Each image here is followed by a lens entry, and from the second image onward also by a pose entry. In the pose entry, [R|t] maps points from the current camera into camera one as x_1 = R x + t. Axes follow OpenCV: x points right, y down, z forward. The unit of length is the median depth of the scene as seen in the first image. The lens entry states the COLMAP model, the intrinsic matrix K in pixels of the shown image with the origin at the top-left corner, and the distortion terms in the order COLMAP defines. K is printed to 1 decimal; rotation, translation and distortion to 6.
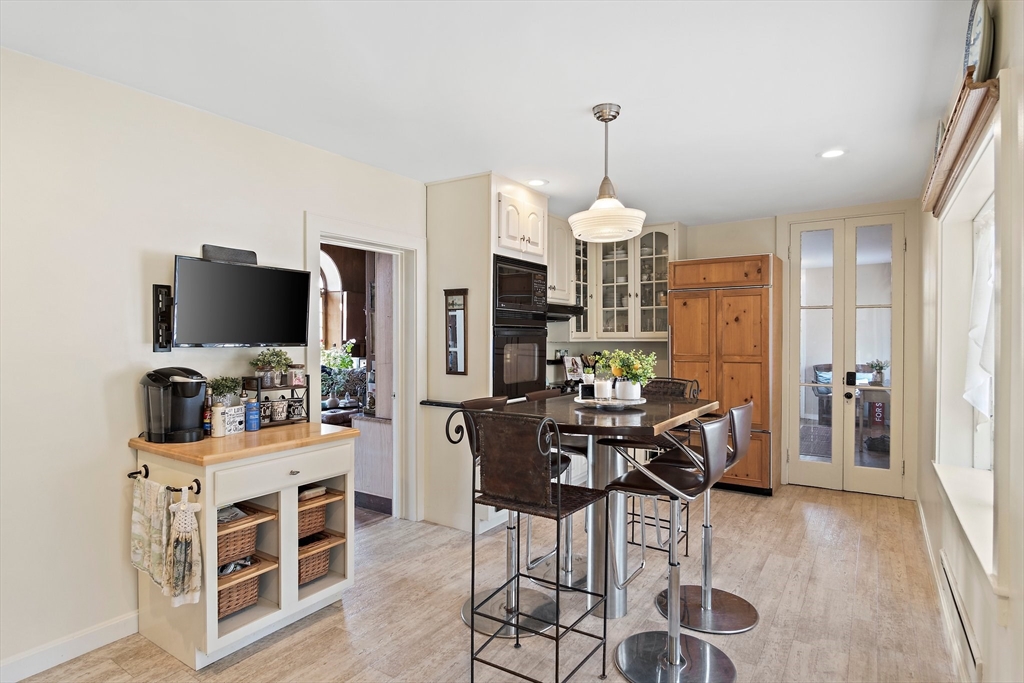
lens RADIAL K [[543.1, 0, 512.0], [0, 543.1, 341.5], [0, 0, 1]] dist [-0.022092, 0.000526]
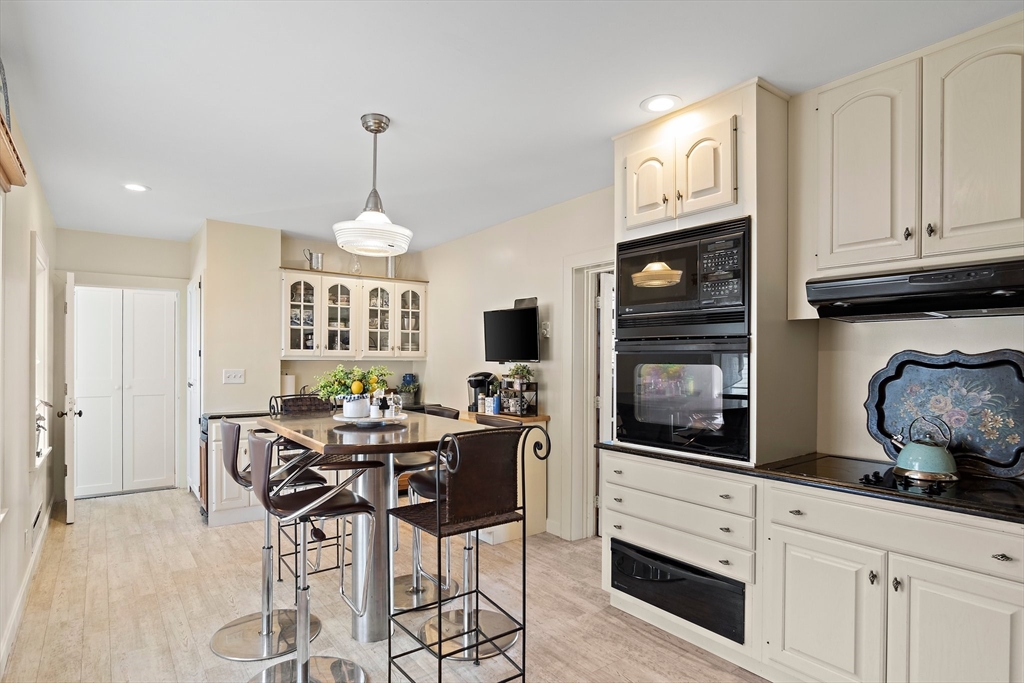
lens RADIAL K [[577.2, 0, 509.8], [0, 577.2, 349.0], [0, 0, 1]] dist [0.050510, 0.000383]
pose [[-0.361515, -0.007623, -0.932335, 1.092315], [0.001603, 0.999960, -0.008797, -0.012150], [0.932365, -0.004675, -0.361488, 1.628477]]
